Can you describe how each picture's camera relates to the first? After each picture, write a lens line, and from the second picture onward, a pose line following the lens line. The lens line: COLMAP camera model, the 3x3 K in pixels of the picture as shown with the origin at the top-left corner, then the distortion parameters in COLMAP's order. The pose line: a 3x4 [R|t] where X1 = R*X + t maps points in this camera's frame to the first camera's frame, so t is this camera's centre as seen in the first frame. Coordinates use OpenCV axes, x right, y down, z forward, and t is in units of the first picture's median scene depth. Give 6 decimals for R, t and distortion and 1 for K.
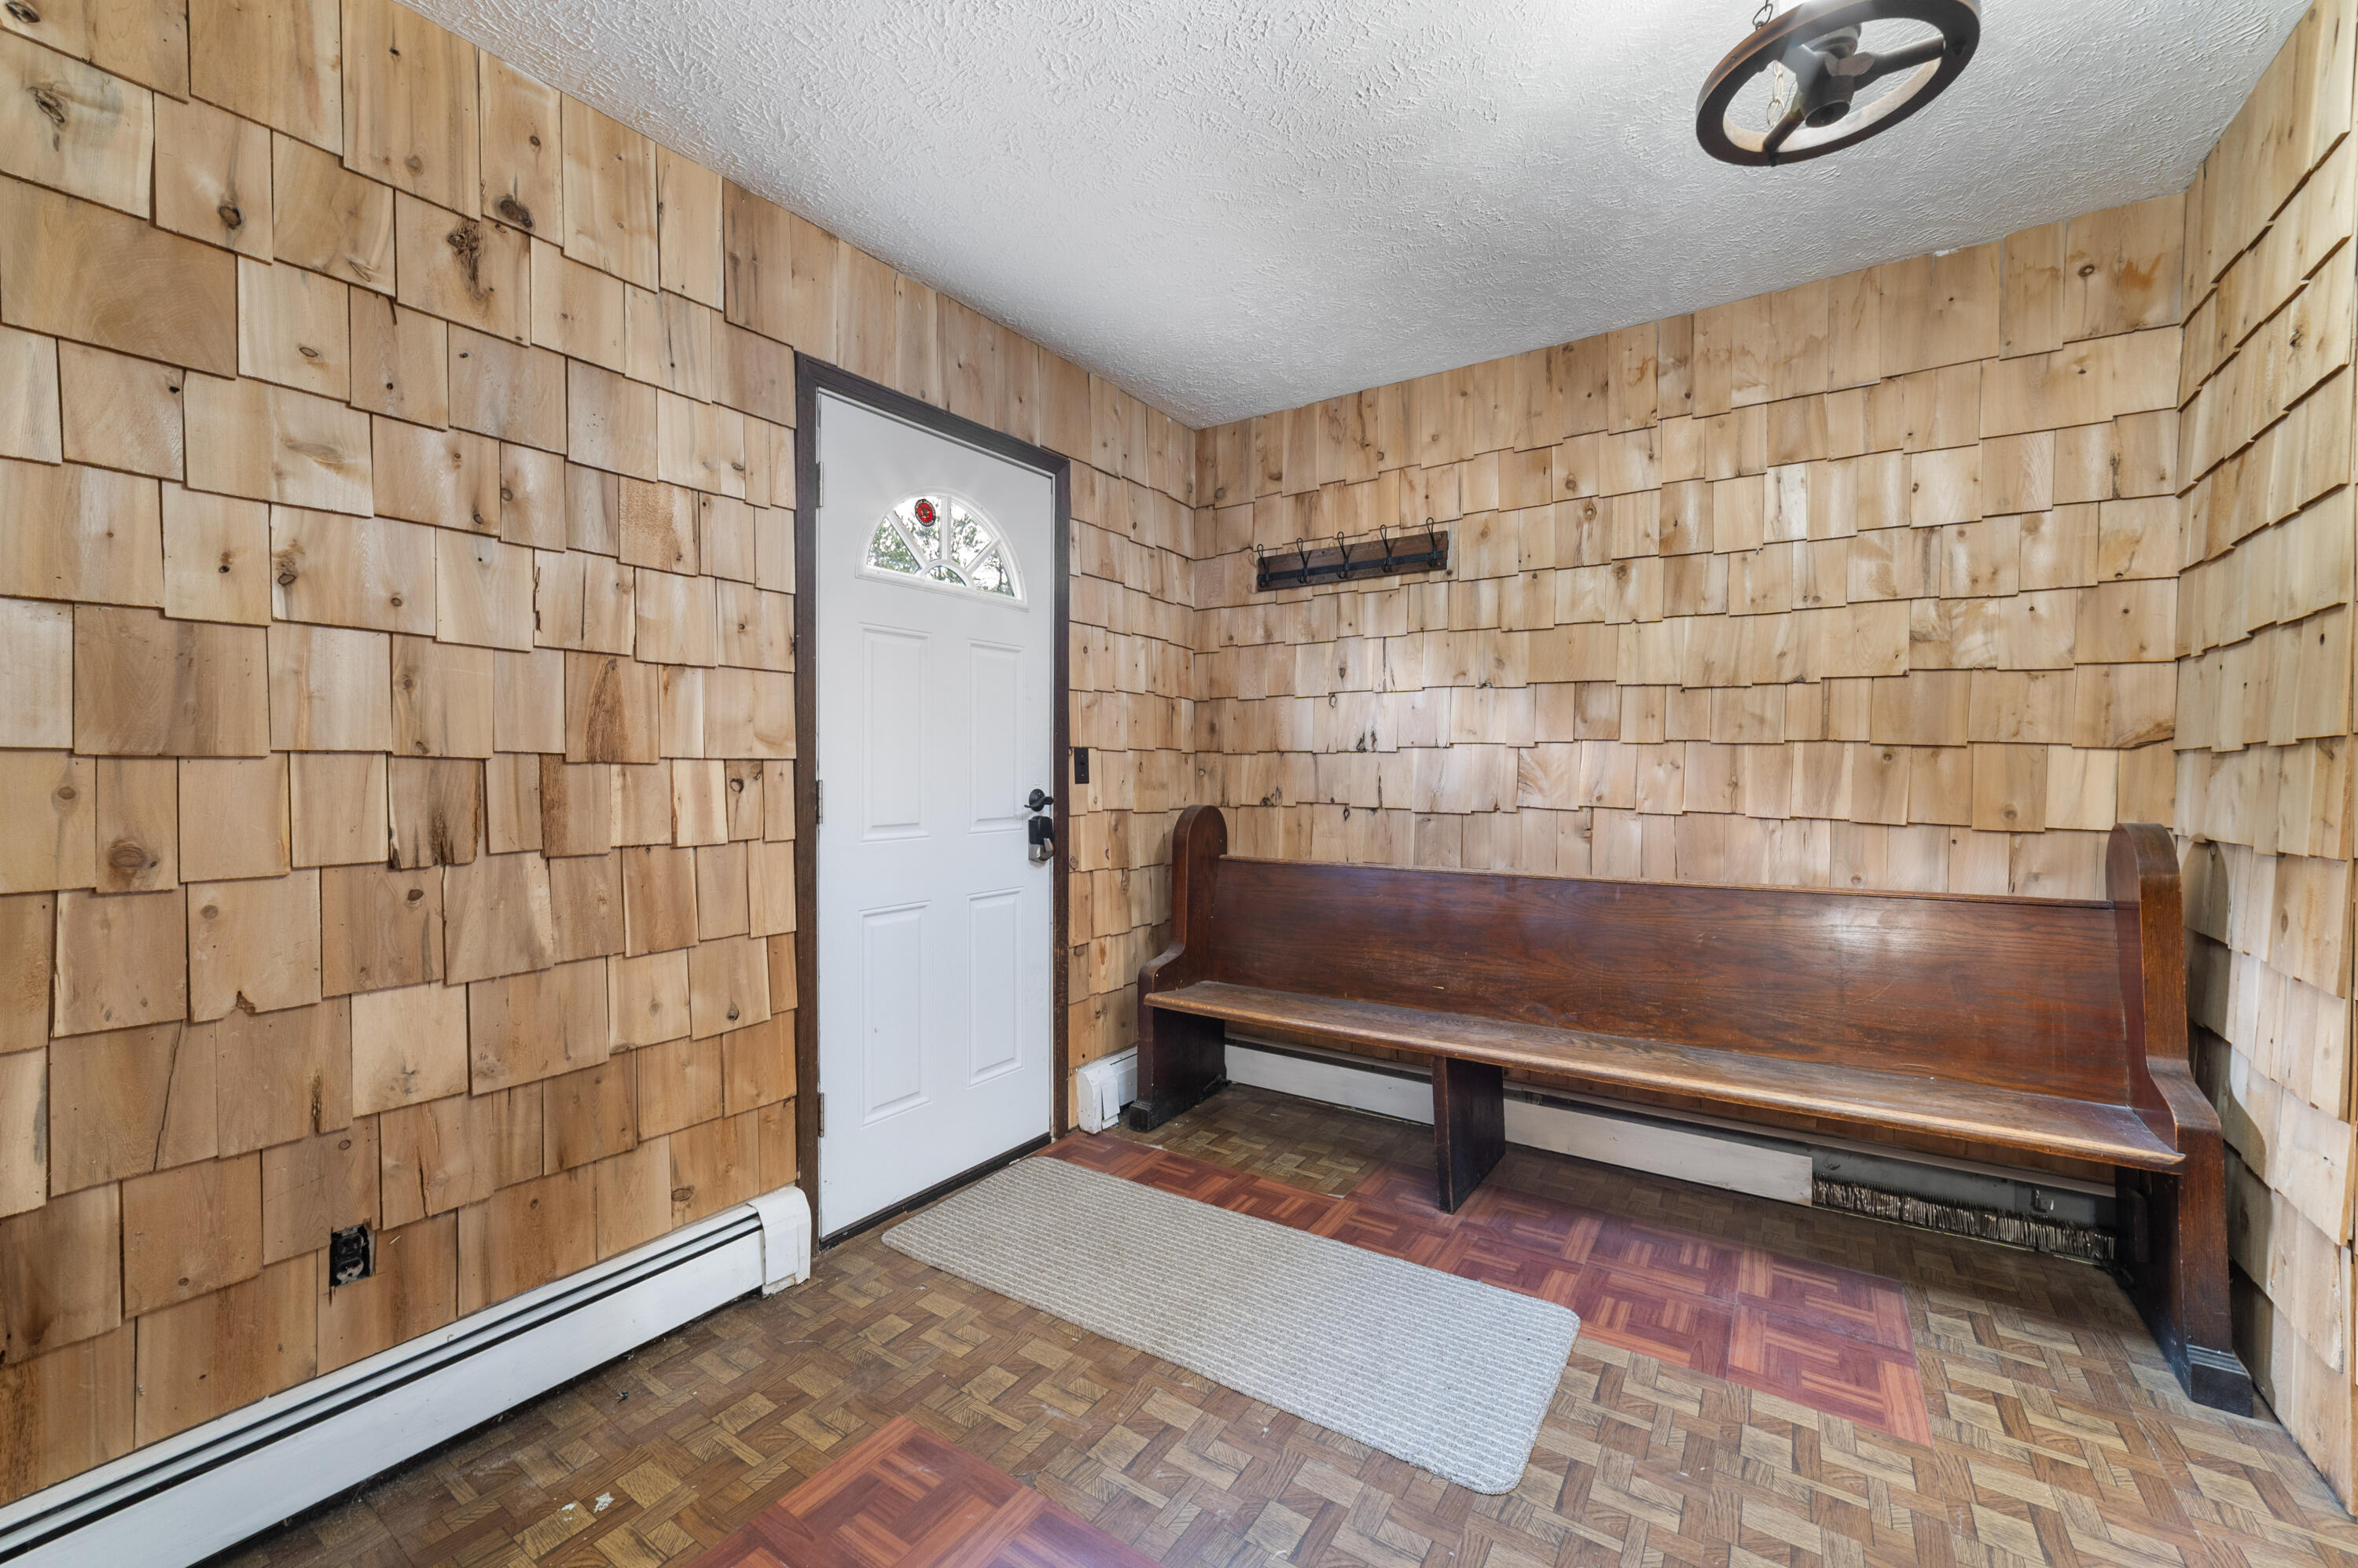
lens RADIAL K [[917.0, 0, 1169.3], [0, 917.0, 774.9], [0, 0, 1]] dist [-0.019362, 0.006251]
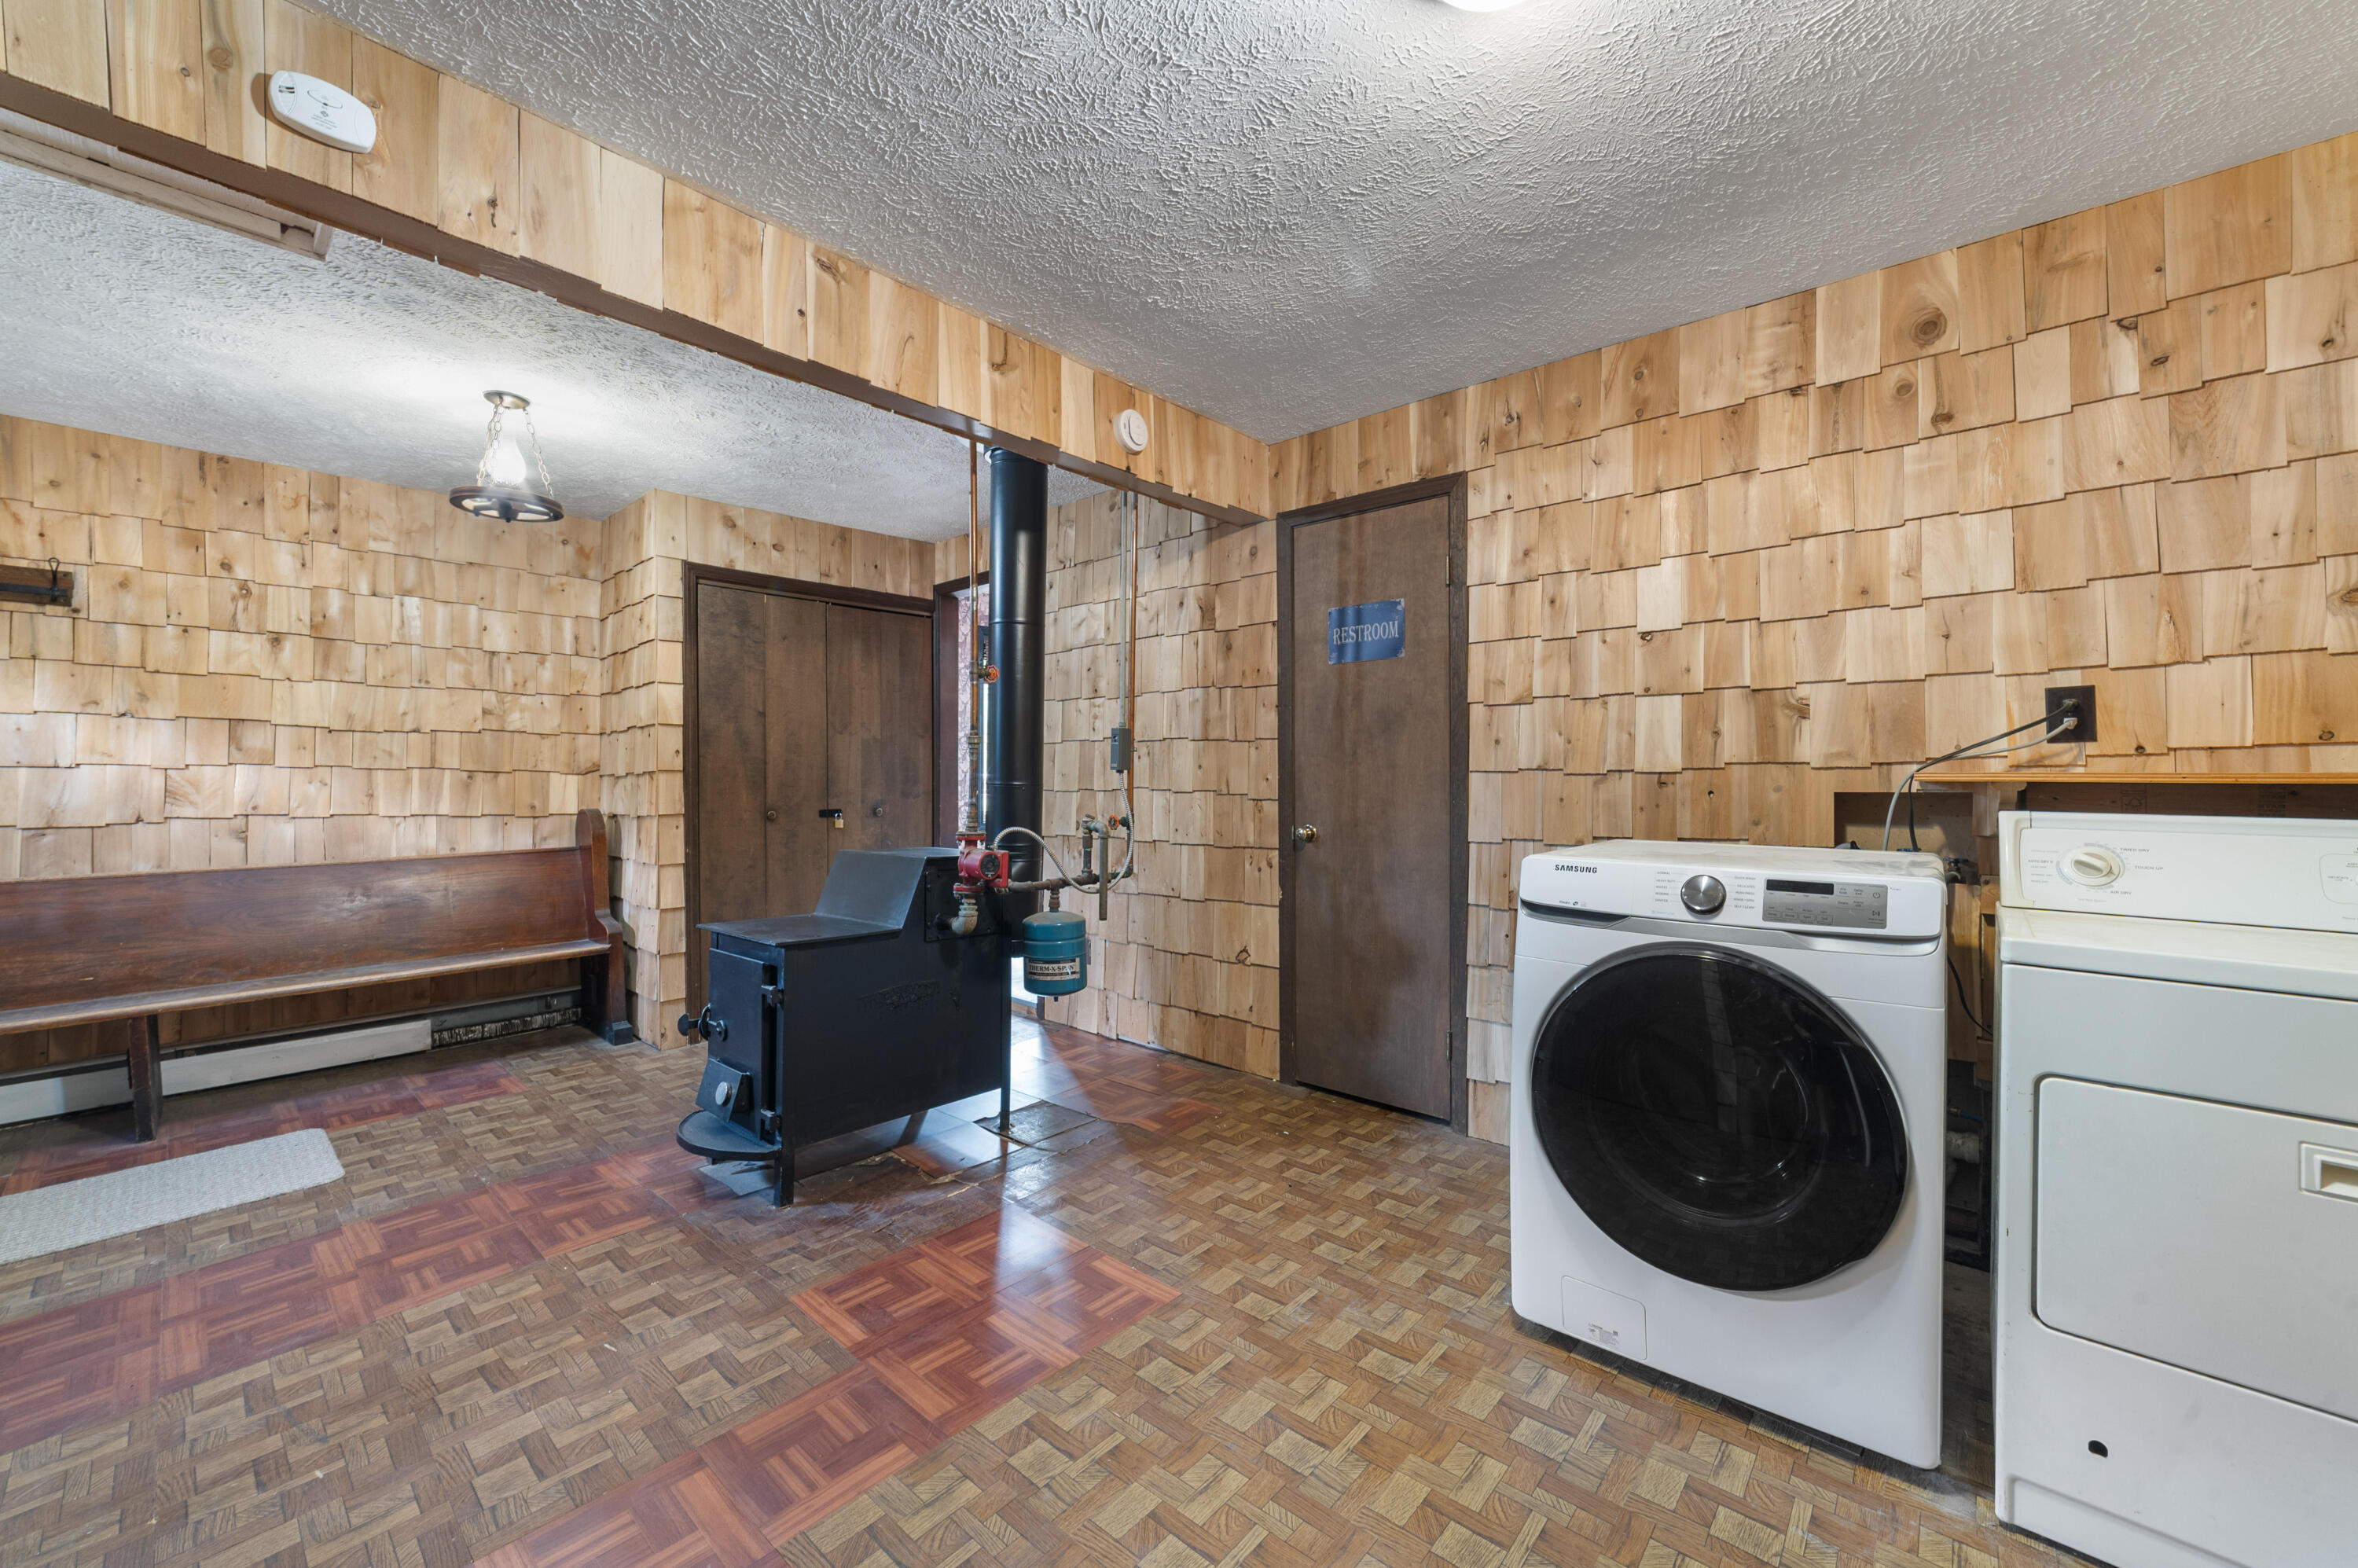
lens RADIAL K [[917.0, 0, 1203.4], [0, 917.0, 778.5], [0, 0, 1]] dist [-0.019362, 0.006251]
pose [[0.110058, 0.000663, 0.993925, -0.785870], [0.012312, 0.999922, -0.002031, 0.002790], [-0.993849, 0.012461, 0.110041, -0.594230]]
